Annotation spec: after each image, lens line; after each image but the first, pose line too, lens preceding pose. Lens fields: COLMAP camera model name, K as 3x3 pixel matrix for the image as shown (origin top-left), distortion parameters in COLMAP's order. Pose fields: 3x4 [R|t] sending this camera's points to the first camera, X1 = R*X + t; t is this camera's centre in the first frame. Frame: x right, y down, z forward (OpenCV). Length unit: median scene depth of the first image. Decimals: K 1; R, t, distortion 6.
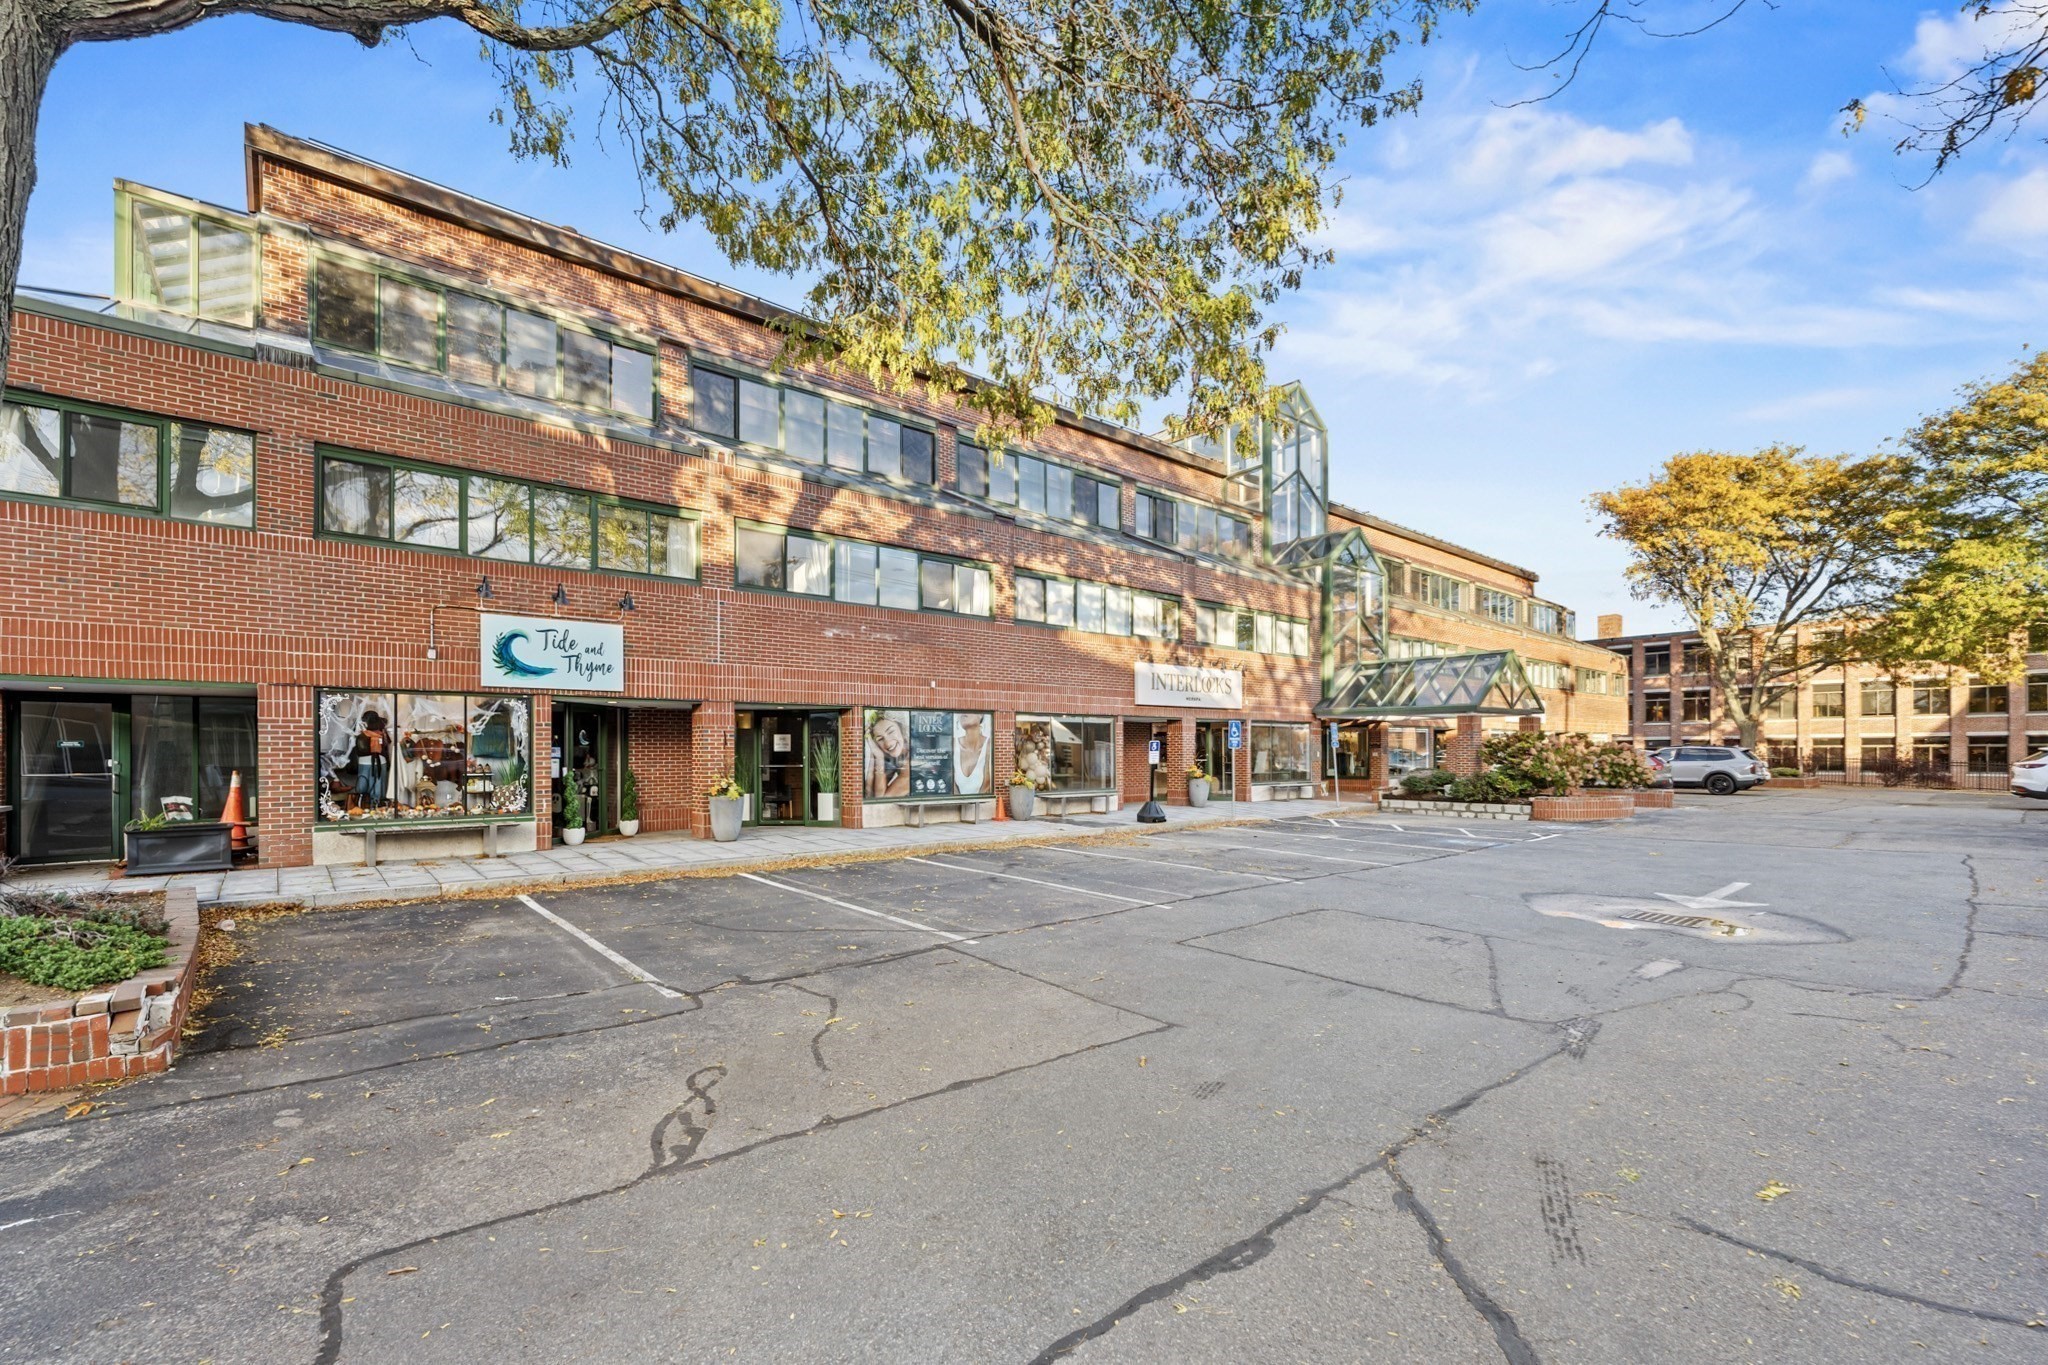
lens RADIAL K [[819.5, 0, 972.4], [0, 819.5, 751.6], [0, 0, 1]] dist [-0.008336, 0.000181]
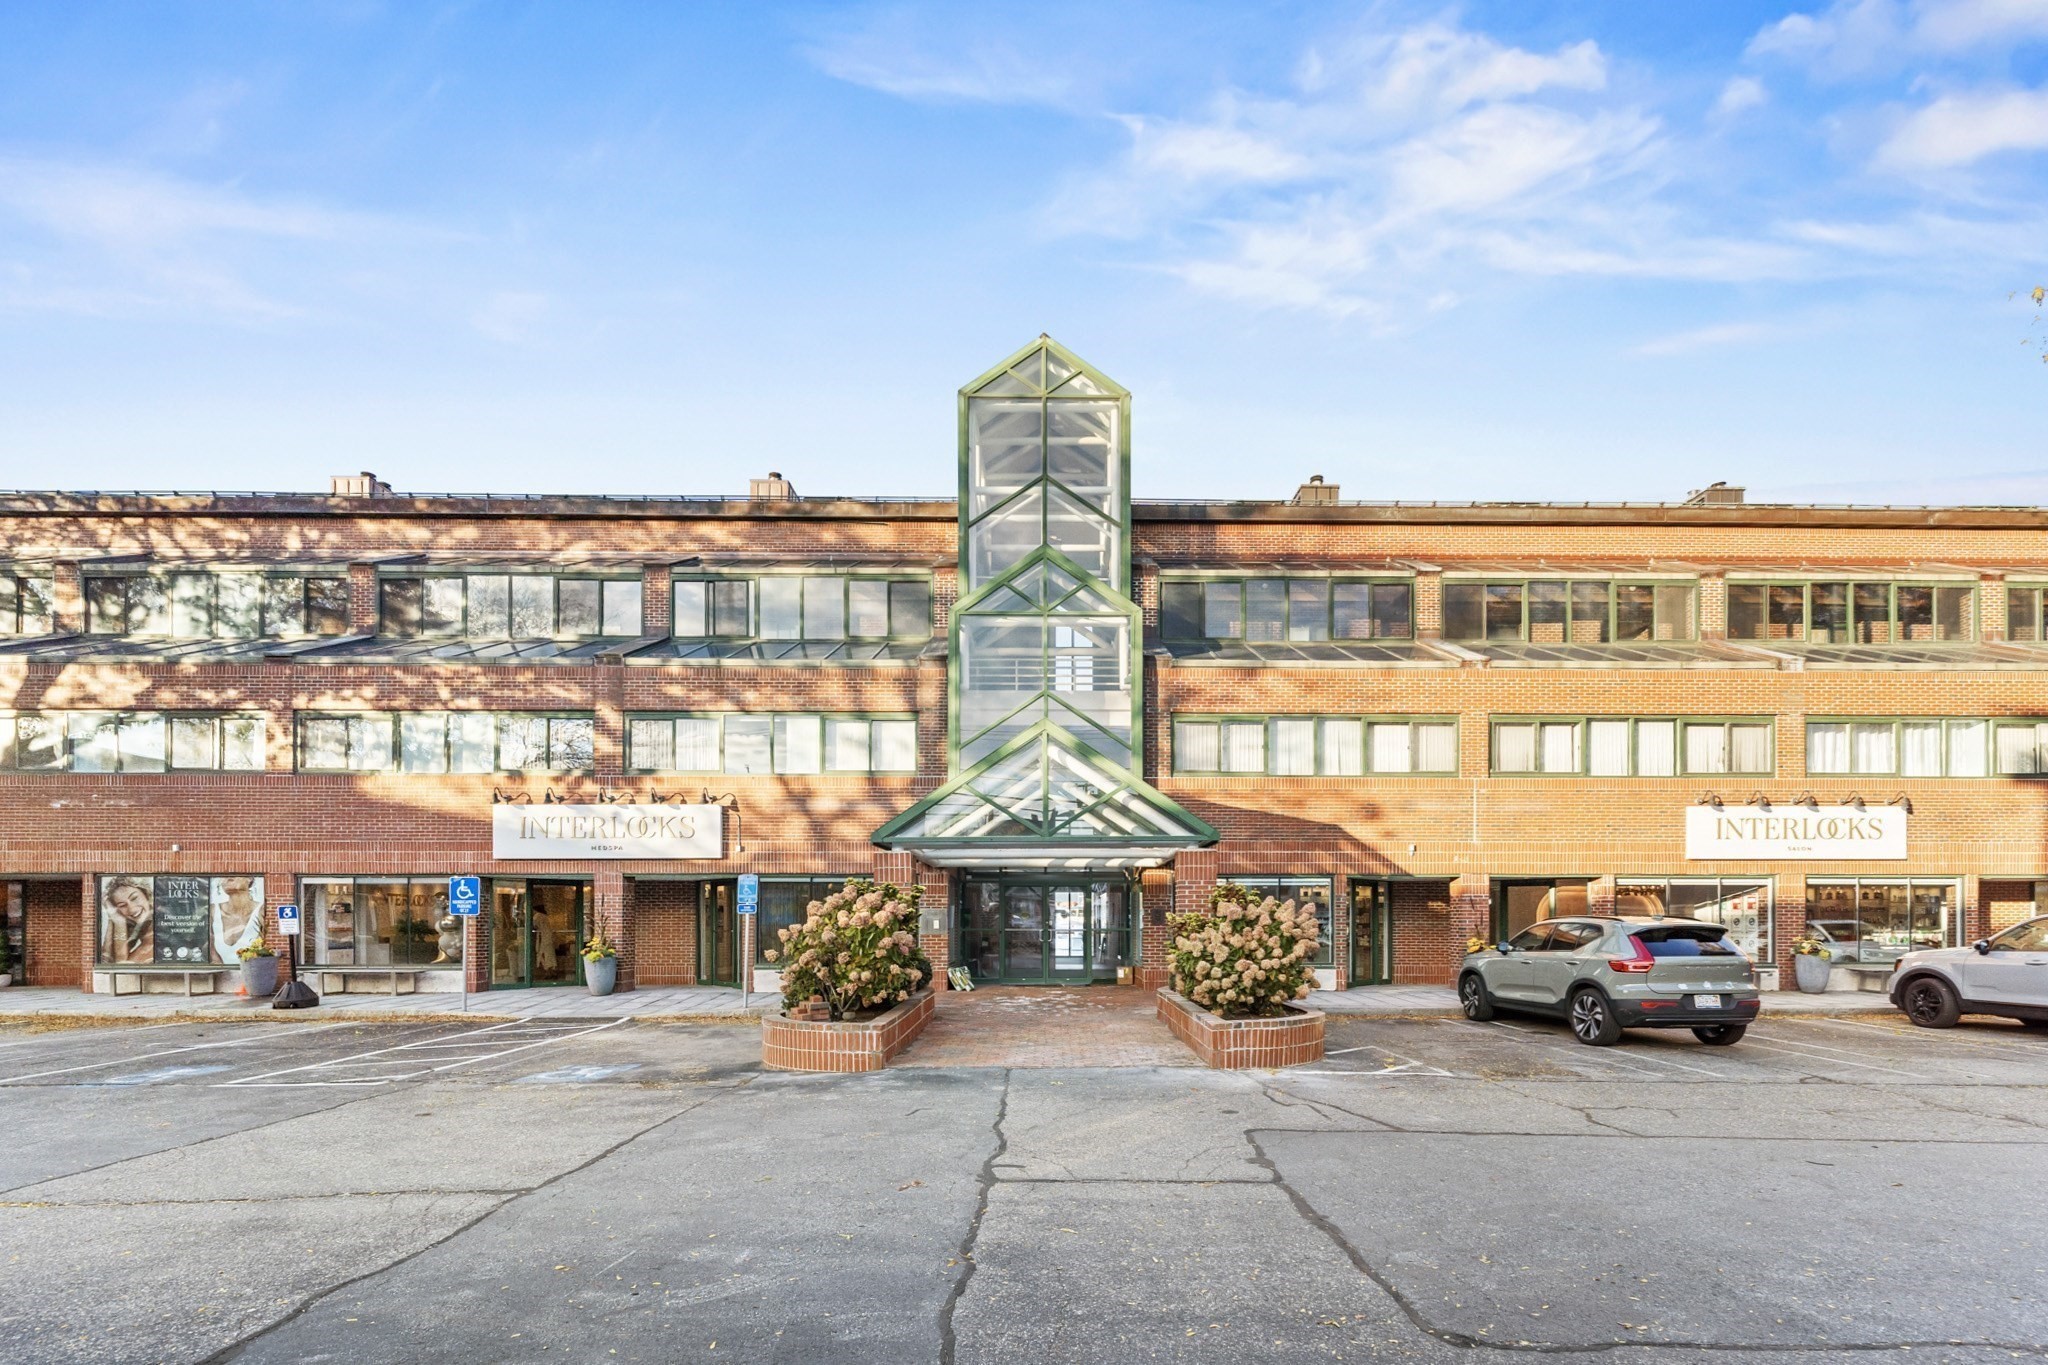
lens RADIAL K [[836.6, 0, 1031.0], [0, 836.6, 923.3], [0, 0, 1]] dist [0.000308, -0.000523]
pose [[0.800672, 0.004841, -0.599084, 0.917249], [-0.003600, 0.999988, 0.003268, -0.000615], [0.599092, -0.000460, 0.800680, 0.557579]]
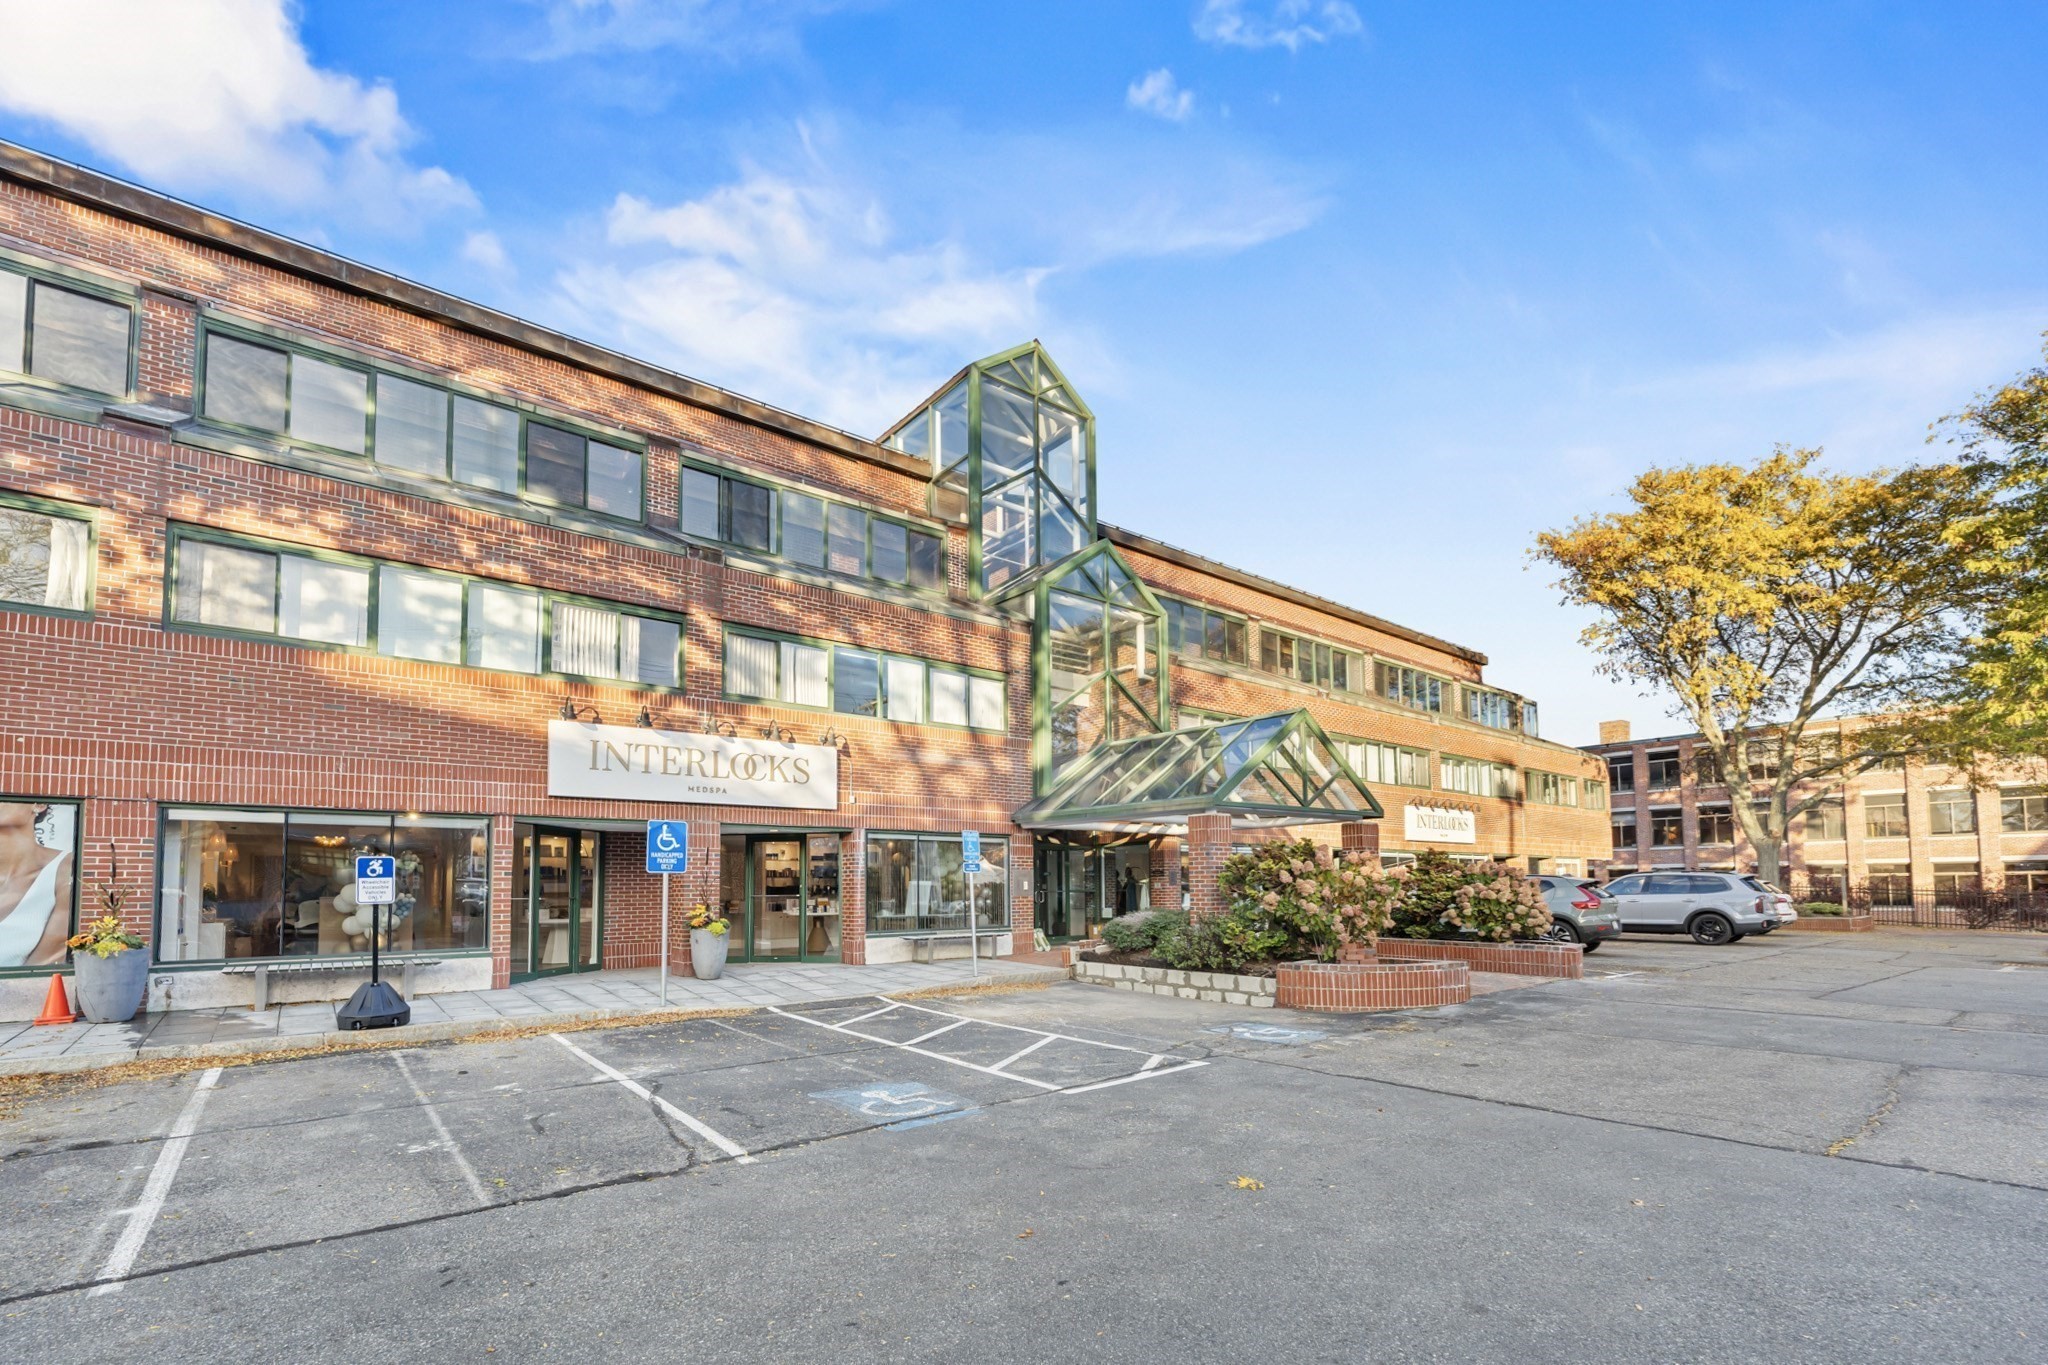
lens RADIAL K [[834.3, 0, 966.2], [0, 834.3, 847.7], [0, 0, 1]] dist [-0.001053, -0.000583]
pose [[0.999473, -0.006248, -0.031864, 0.420016], [0.004702, 0.998818, -0.048370, 0.005047], [0.032128, 0.048194, 0.998321, 0.374340]]
